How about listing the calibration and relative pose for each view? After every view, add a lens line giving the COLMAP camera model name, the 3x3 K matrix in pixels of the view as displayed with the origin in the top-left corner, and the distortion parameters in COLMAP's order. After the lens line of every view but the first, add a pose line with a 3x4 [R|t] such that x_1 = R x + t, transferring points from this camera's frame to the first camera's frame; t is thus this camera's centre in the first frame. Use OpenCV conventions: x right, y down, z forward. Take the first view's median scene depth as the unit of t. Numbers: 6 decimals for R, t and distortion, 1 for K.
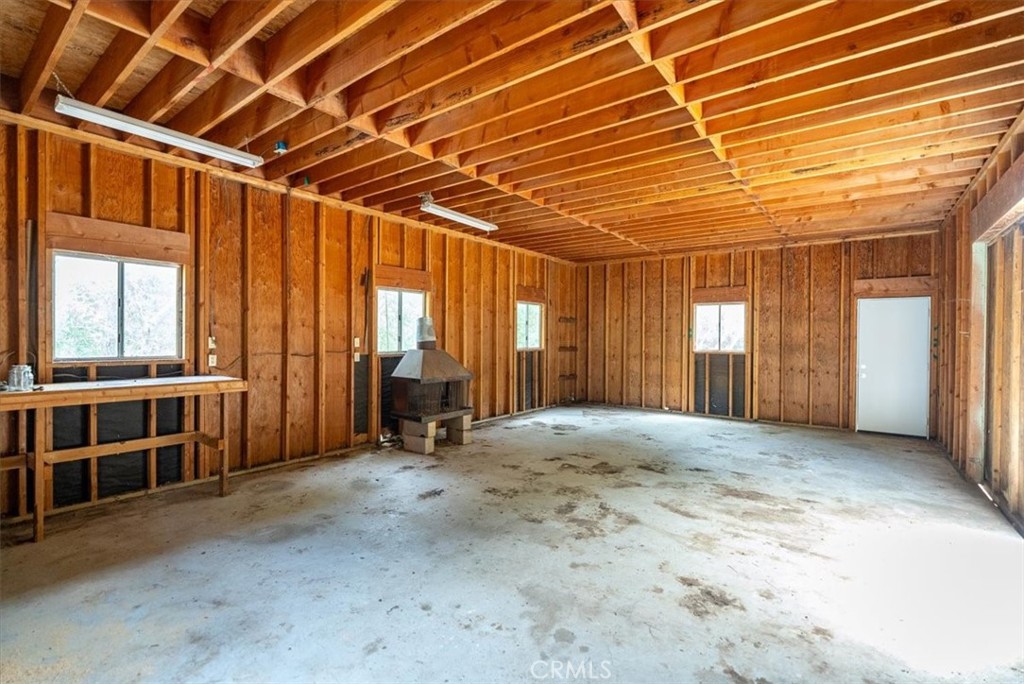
lens RADIAL K [[457.9, 0, 509.4], [0, 457.9, 339.4], [0, 0, 1]] dist [-0.003013, -0.000179]
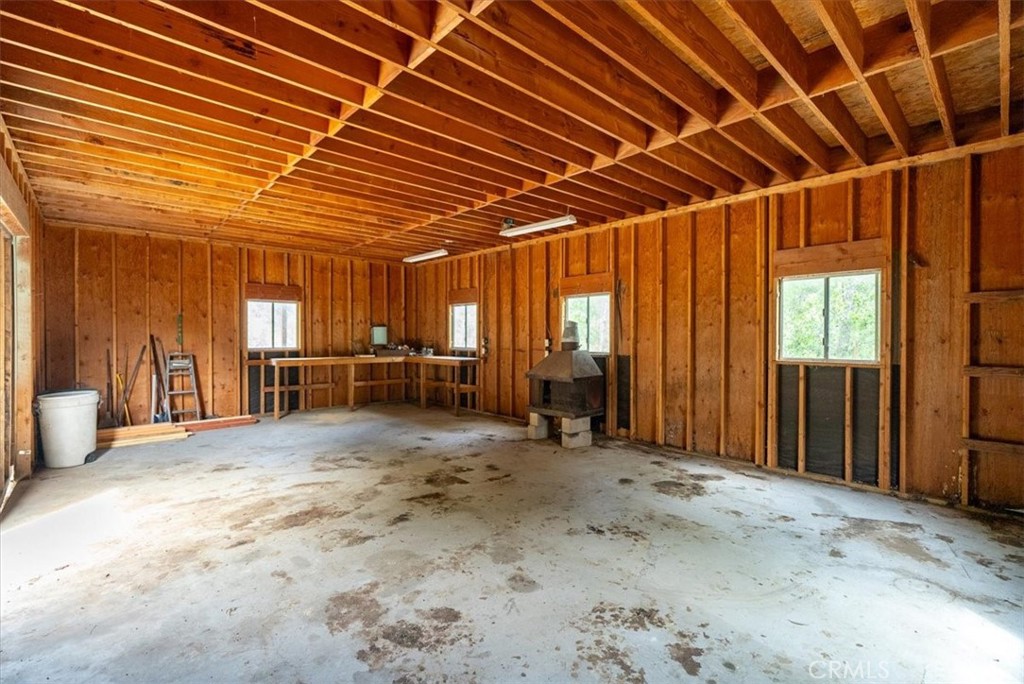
lens RADIAL K [[457.9, 0, 509.4], [0, 457.9, 341.0], [0, 0, 1]] dist [-0.003013, -0.000179]
pose [[-0.174838, -0.001564, -0.984596, 1.282524], [-0.010186, 0.999948, 0.000220, 0.002991], [0.984545, 0.010067, -0.174845, 1.514512]]
